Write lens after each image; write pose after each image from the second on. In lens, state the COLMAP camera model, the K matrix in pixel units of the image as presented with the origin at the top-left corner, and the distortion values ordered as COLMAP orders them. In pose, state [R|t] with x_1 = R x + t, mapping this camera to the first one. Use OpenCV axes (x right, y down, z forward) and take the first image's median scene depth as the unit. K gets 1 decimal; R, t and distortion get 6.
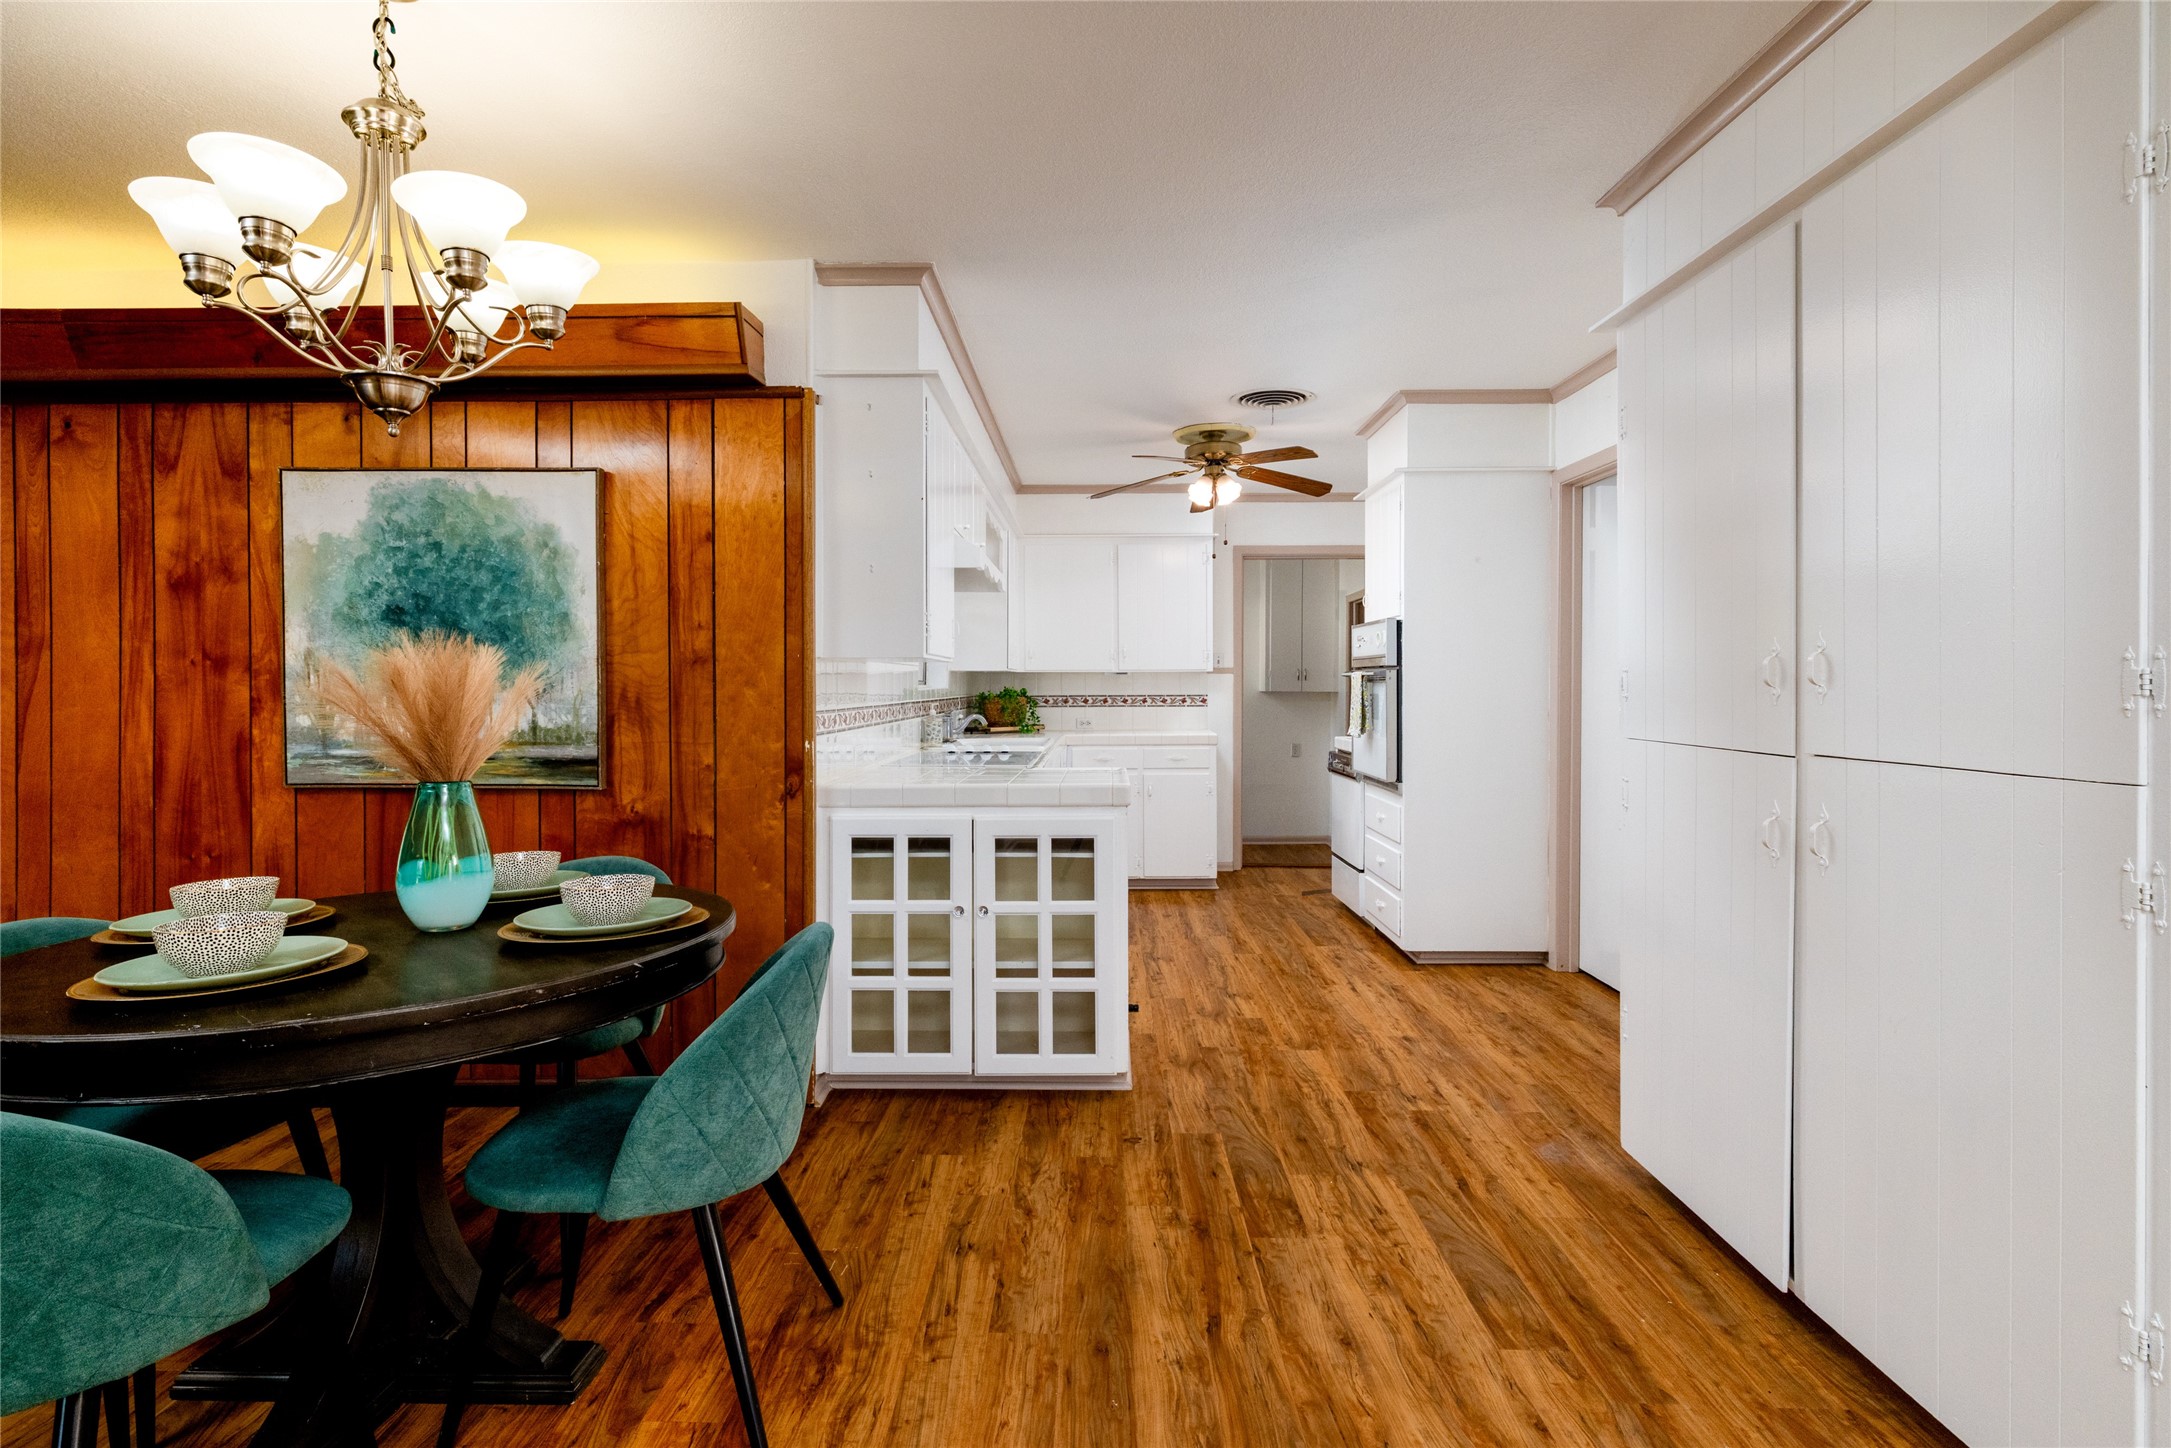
lens RADIAL K [[1040.3, 0, 1074.0], [0, 1040.3, 682.8], [0, 0, 1]] dist [-0.003840, 0.001340]
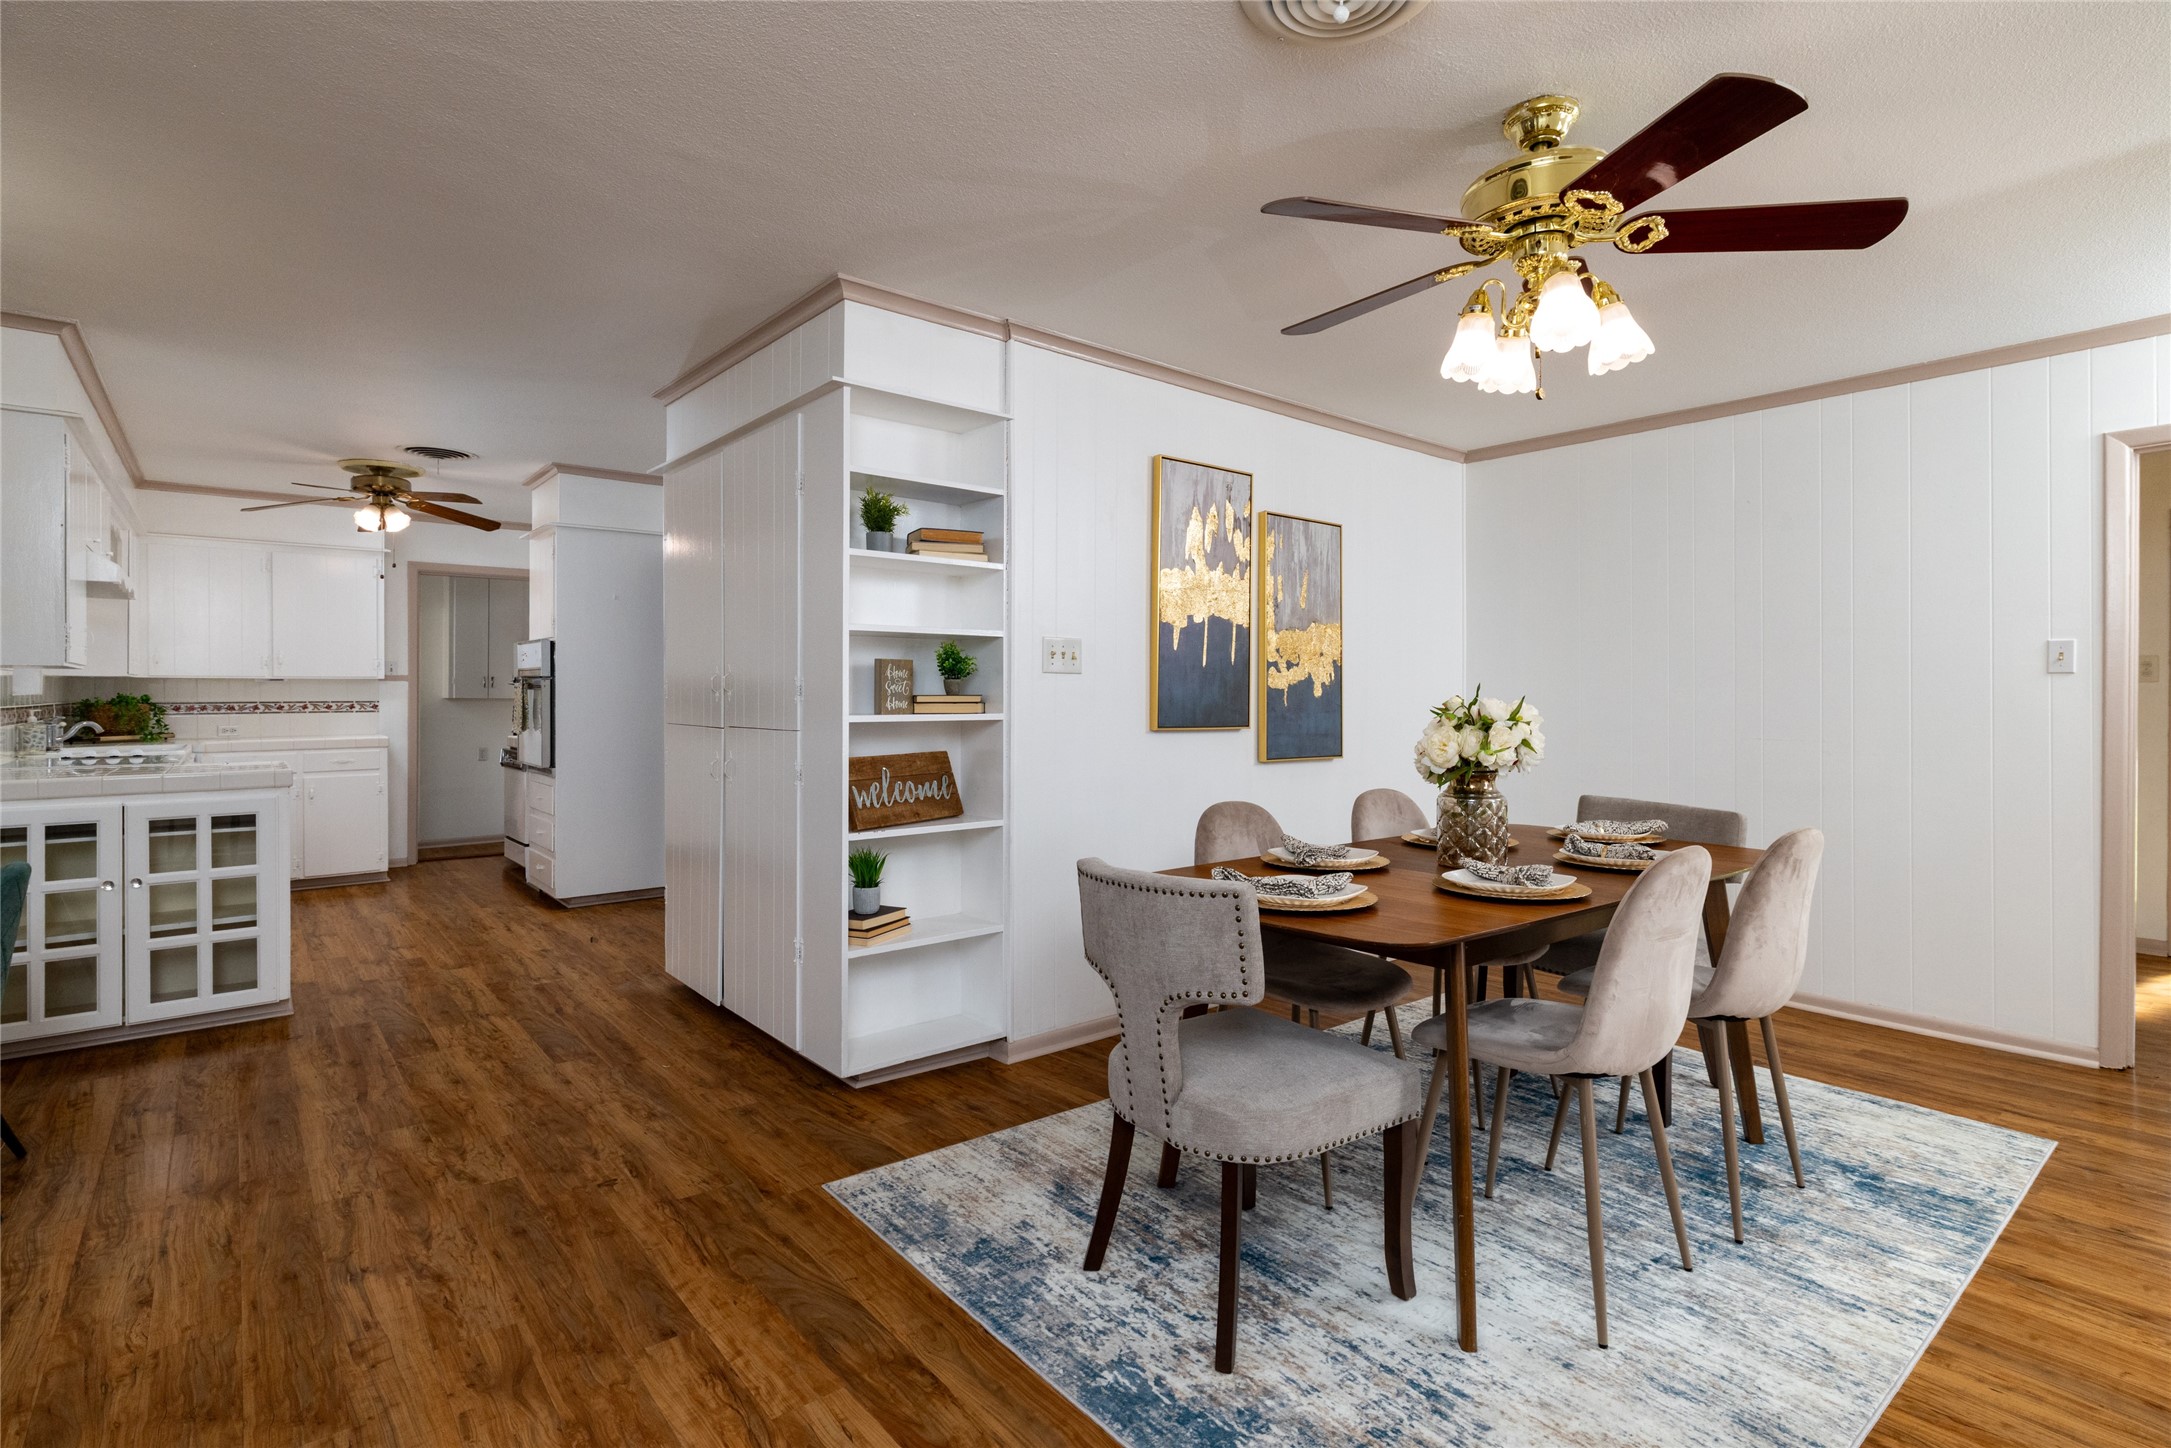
lens RADIAL K [[1040.3, 0, 1084.4], [0, 1040.3, 693.9], [0, 0, 1]] dist [-0.003840, 0.001340]
pose [[0.756156, 0.000670, 0.654391, -0.043535], [-0.003107, 0.999992, 0.002567, -0.000669], [-0.654384, -0.003975, 0.756152, -0.578583]]
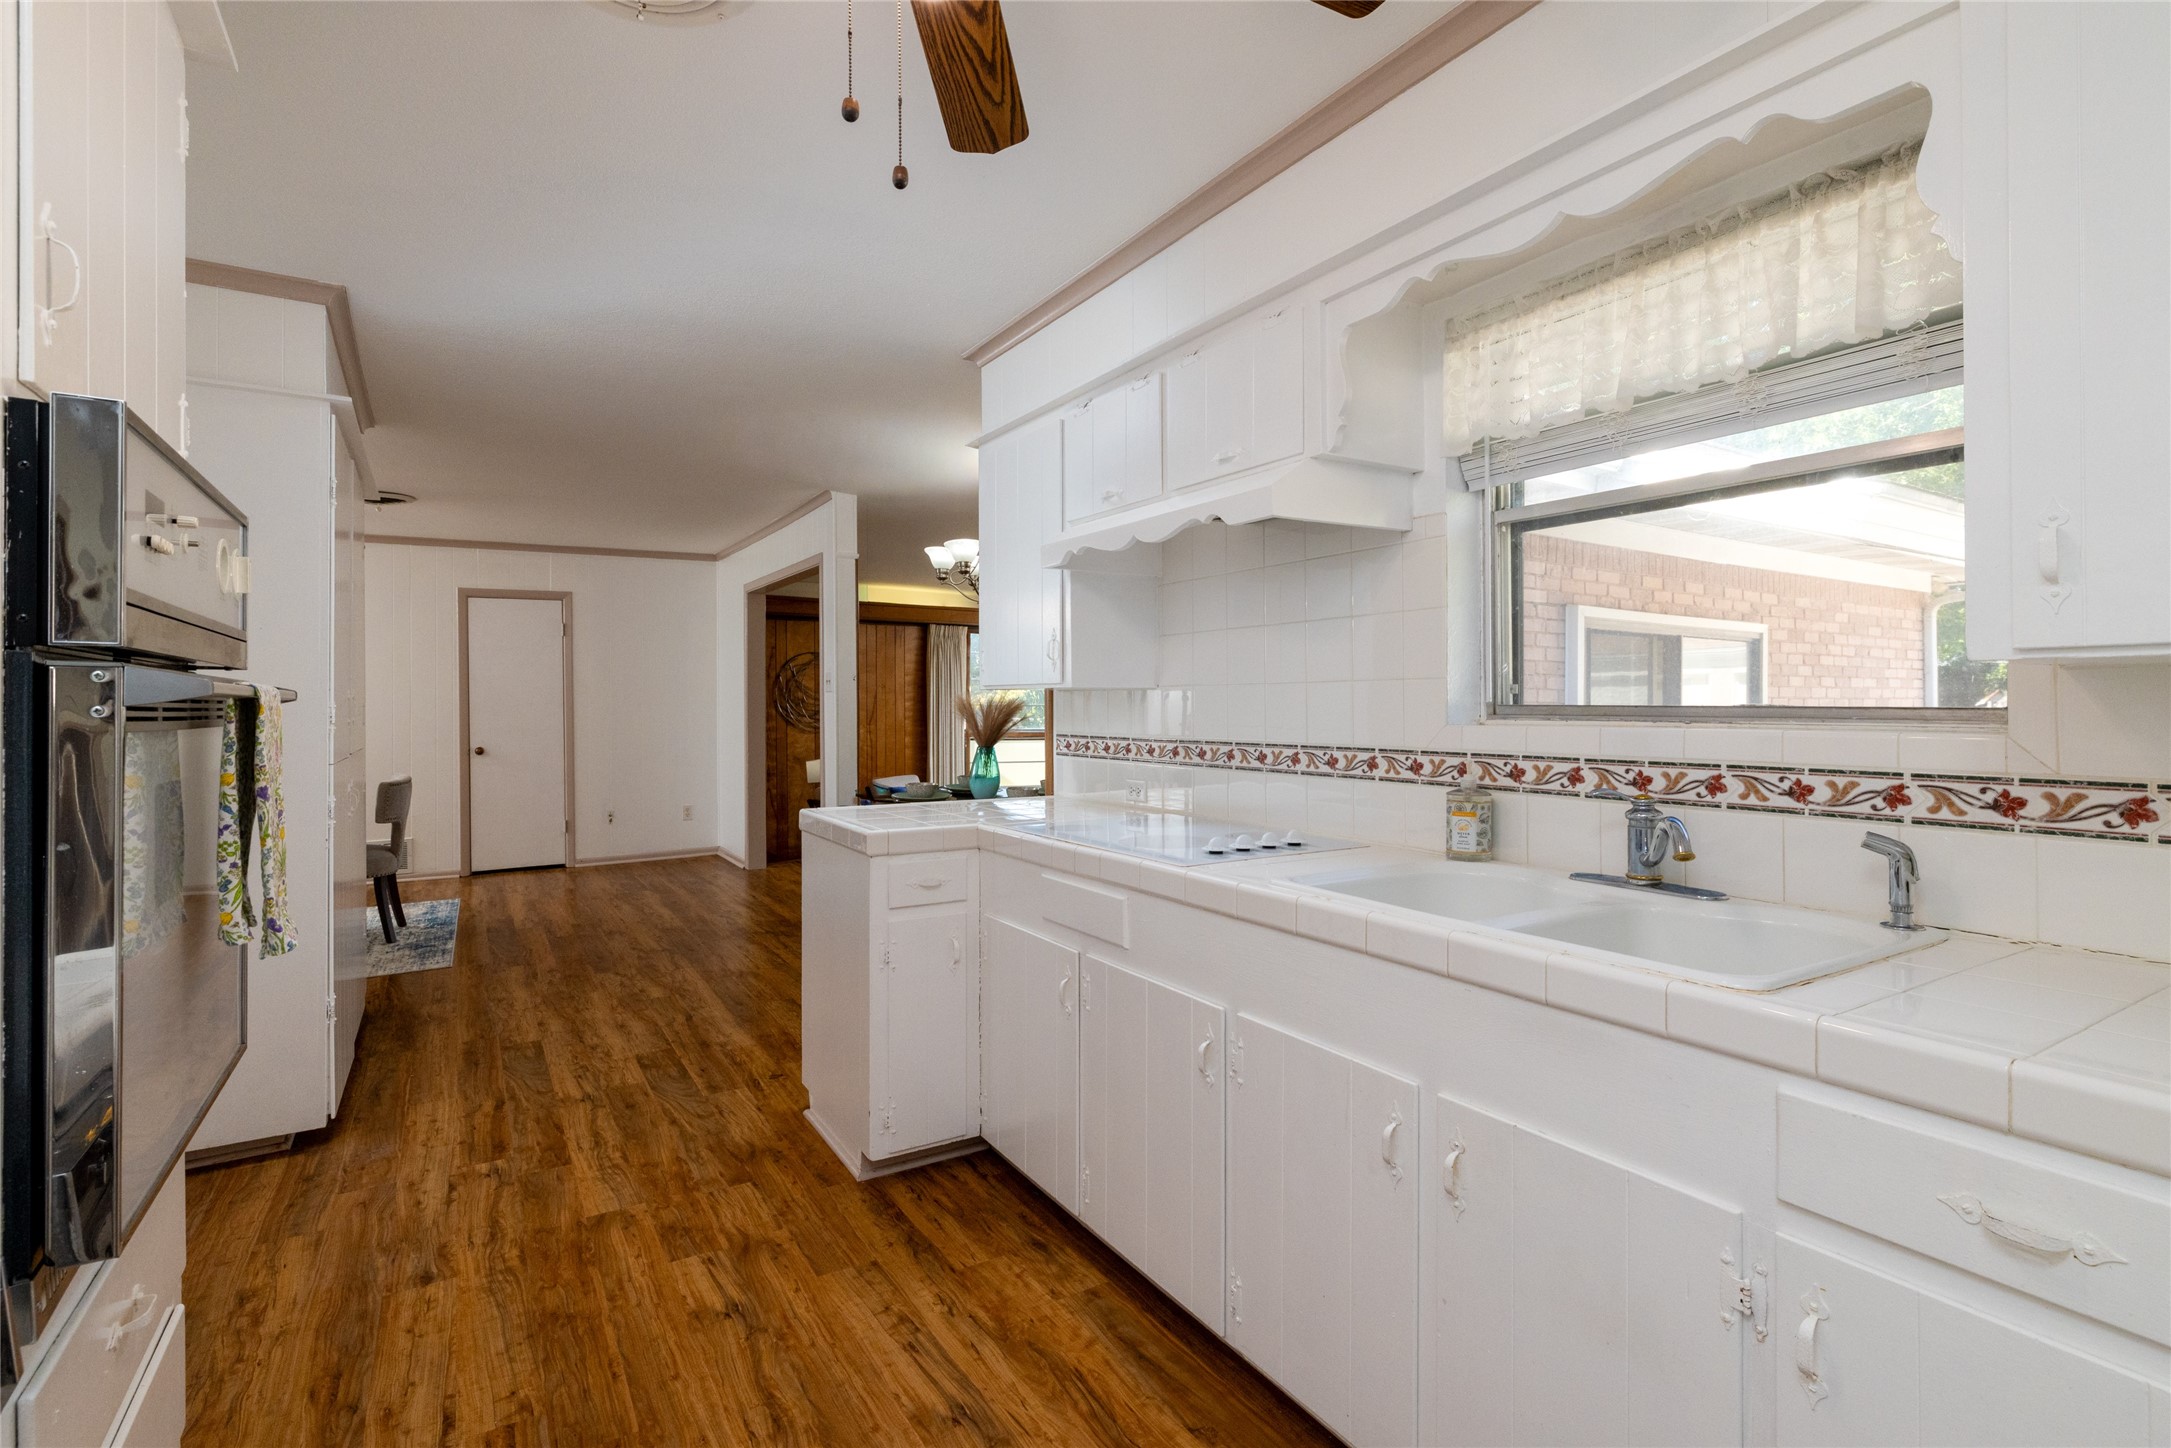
lens RADIAL K [[1036.4, 0, 1097.3], [0, 1036.4, 710.6], [0, 0, 1]] dist [0.002286, 0.000057]
pose [[-0.836600, 0.006709, -0.547773, 0.374104], [0.004598, 0.999976, 0.005226, -0.007539], [0.547795, 0.001854, -0.836611, 2.037083]]
